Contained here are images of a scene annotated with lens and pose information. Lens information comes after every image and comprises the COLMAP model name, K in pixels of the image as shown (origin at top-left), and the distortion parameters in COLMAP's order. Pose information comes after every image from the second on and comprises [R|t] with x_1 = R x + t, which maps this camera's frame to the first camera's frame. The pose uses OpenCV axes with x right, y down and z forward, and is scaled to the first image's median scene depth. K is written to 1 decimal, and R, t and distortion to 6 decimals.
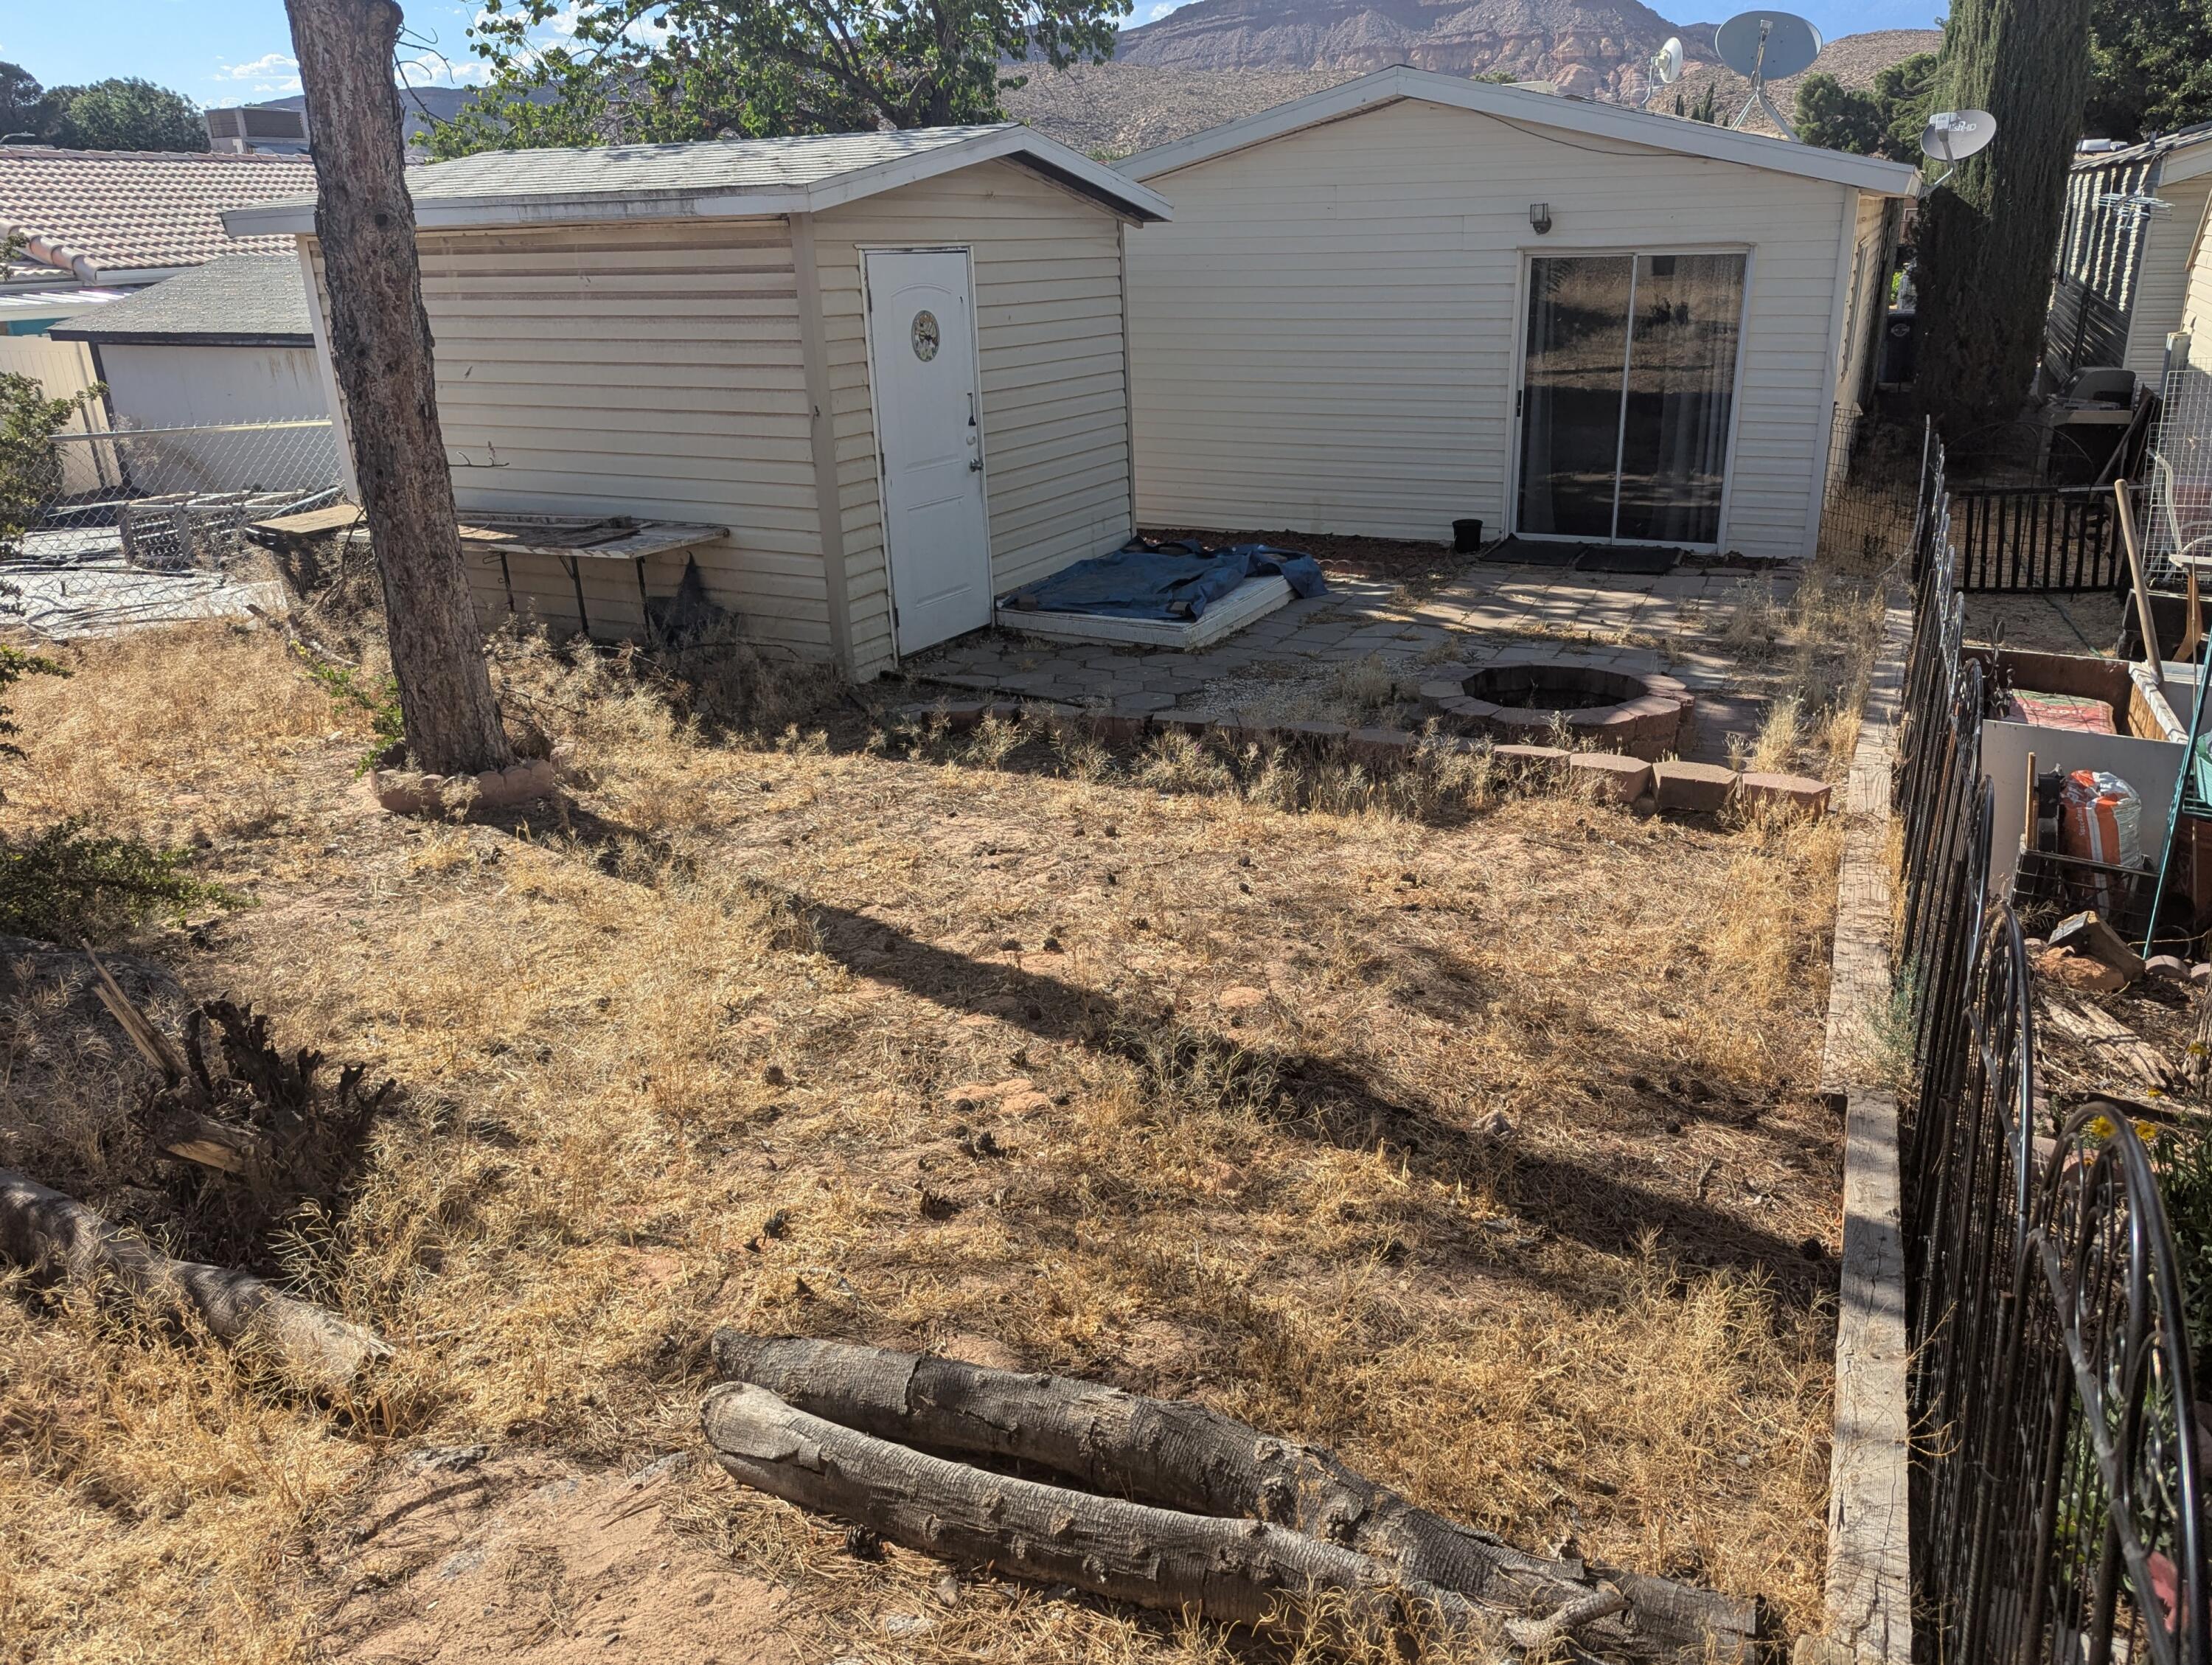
lens RADIAL K [[1720.5, 0, 1107.9], [0, 1720.5, 793.5], [0, 0, 1]] dist [0.058731, -0.063971]
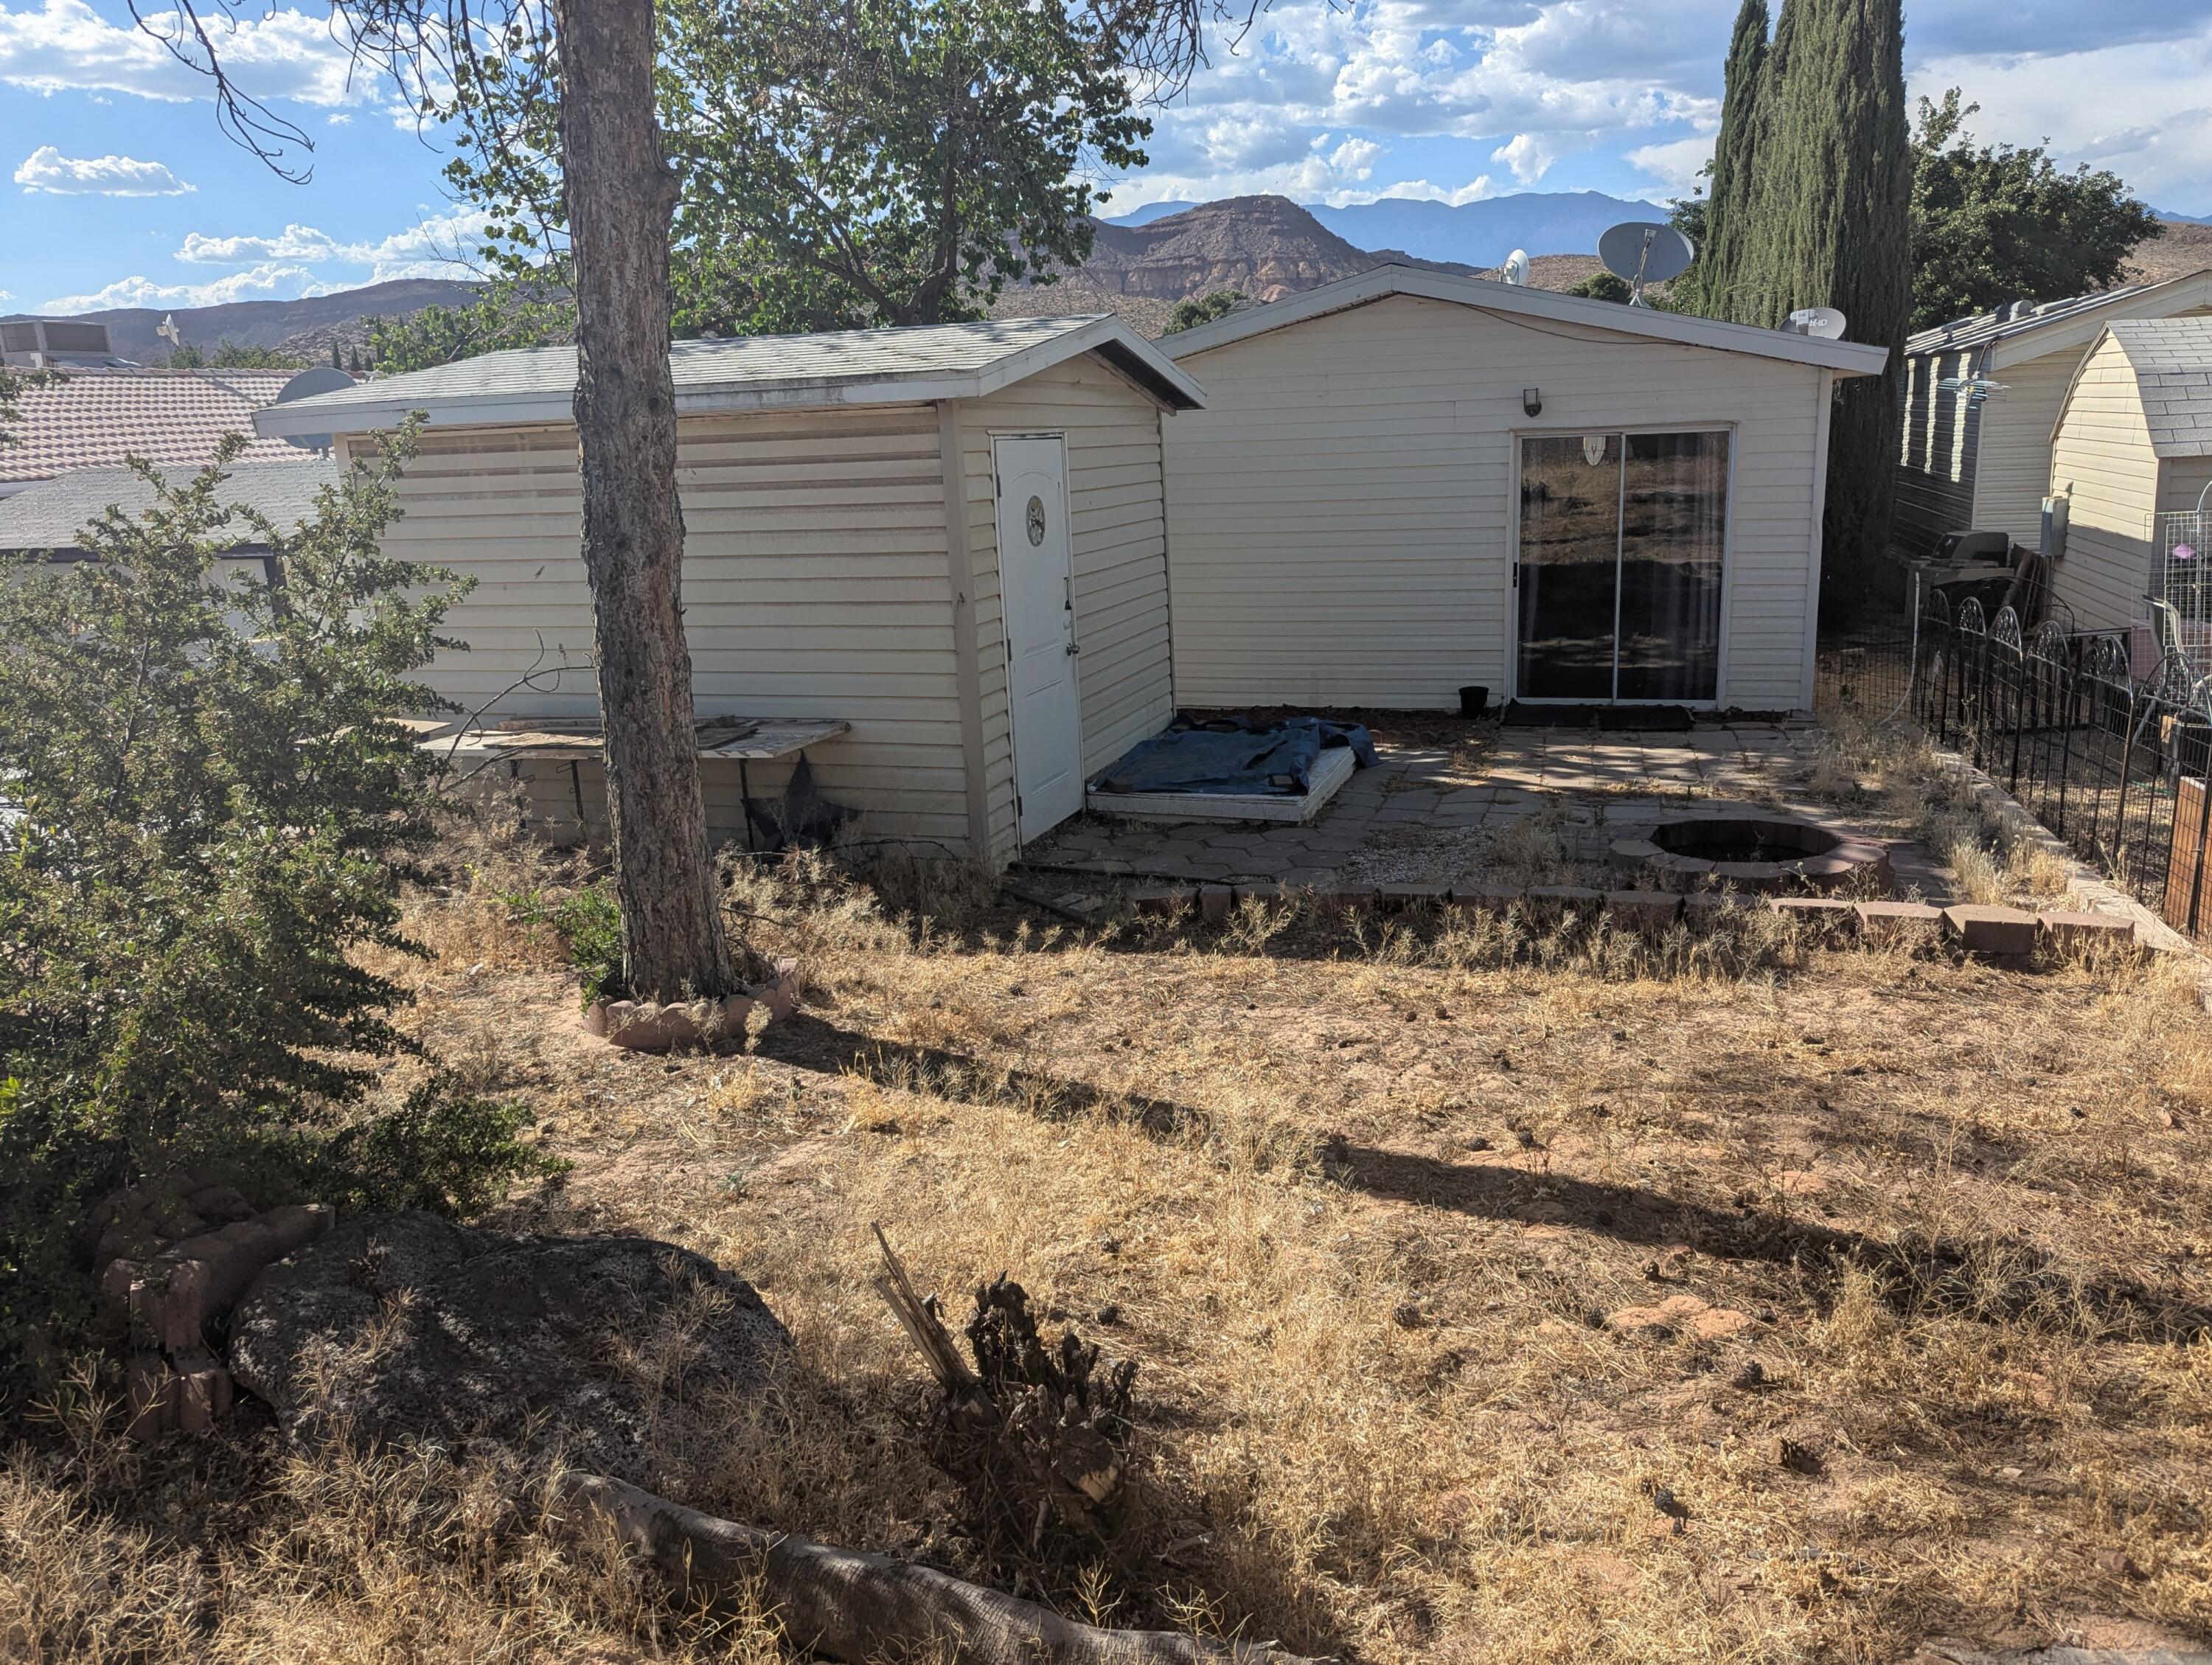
lens RADIAL K [[1692.3, 0, 1113.4], [0, 1692.3, 765.5], [0, 0, 1]] dist [0.063167, -0.069288]
pose [[0.986632, -0.047269, 0.155960, -0.232660], [0.066077, 0.990847, -0.117709, -0.010942], [-0.148969, 0.126440, 0.980725, 0.069421]]
